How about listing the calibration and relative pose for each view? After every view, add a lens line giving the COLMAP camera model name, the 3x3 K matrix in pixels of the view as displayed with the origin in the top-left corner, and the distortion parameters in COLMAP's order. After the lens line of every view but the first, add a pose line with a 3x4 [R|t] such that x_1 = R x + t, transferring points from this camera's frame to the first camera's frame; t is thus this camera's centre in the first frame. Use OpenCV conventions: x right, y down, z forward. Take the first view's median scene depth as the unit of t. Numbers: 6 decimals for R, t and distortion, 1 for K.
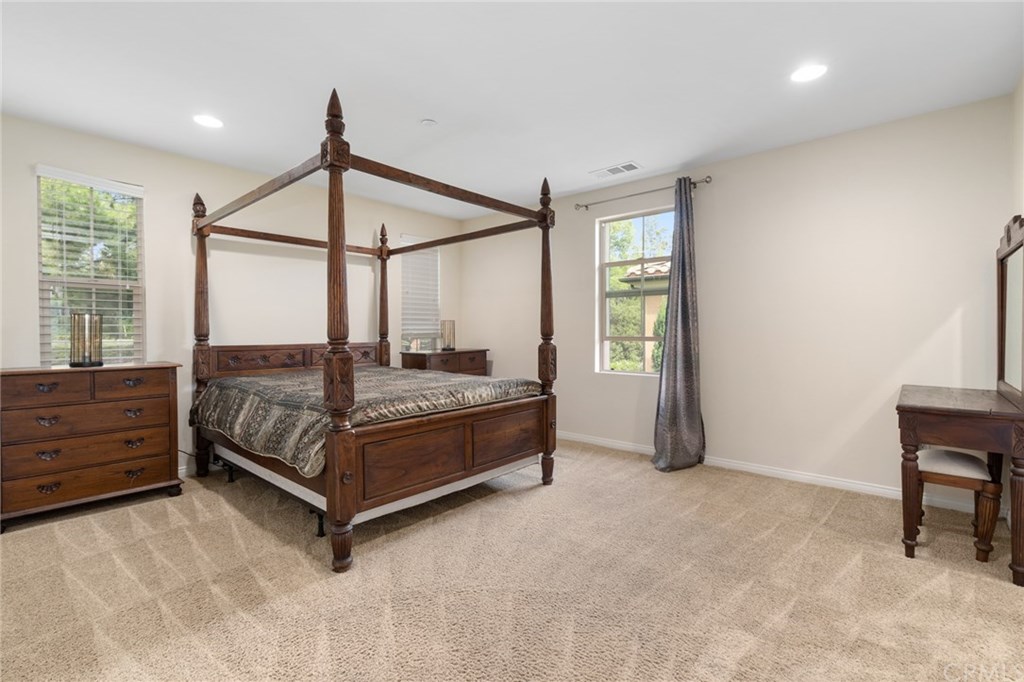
lens RADIAL K [[467.6, 0, 509.6], [0, 467.6, 338.2], [0, 0, 1]] dist [-0.005433, 0.000241]
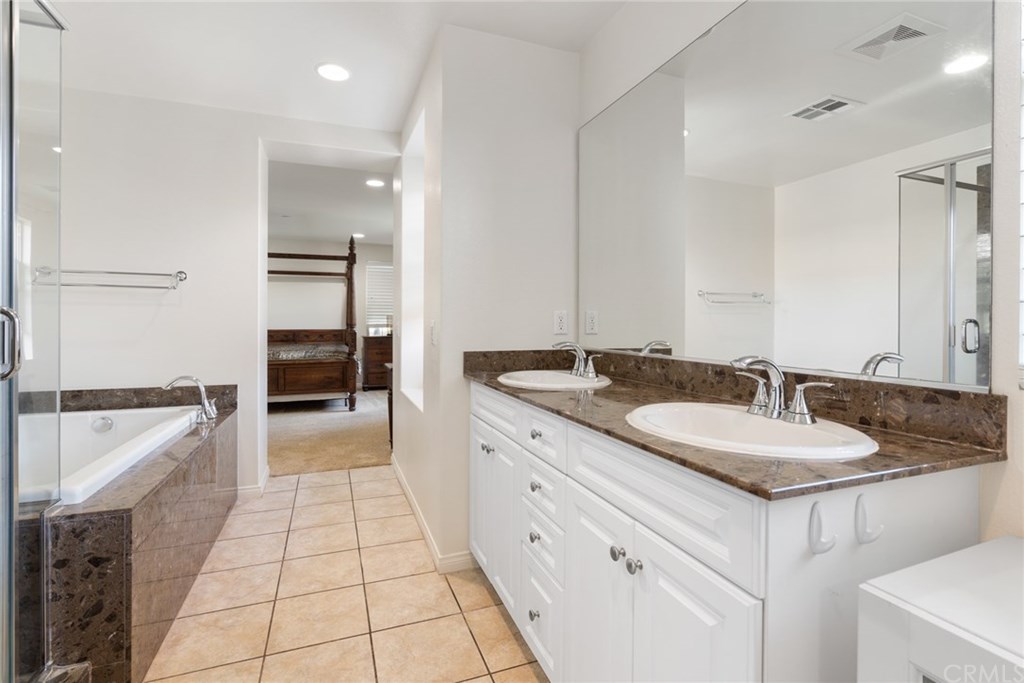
lens RADIAL K [[467.6, 0, 510.5], [0, 467.6, 333.8], [0, 0, 1]] dist [-0.005433, 0.000241]
pose [[0.885024, 0.018696, -0.465170, 1.437219], [-0.016322, 0.999825, 0.009129, -0.001536], [0.465259, -0.000487, 0.885174, -0.267991]]
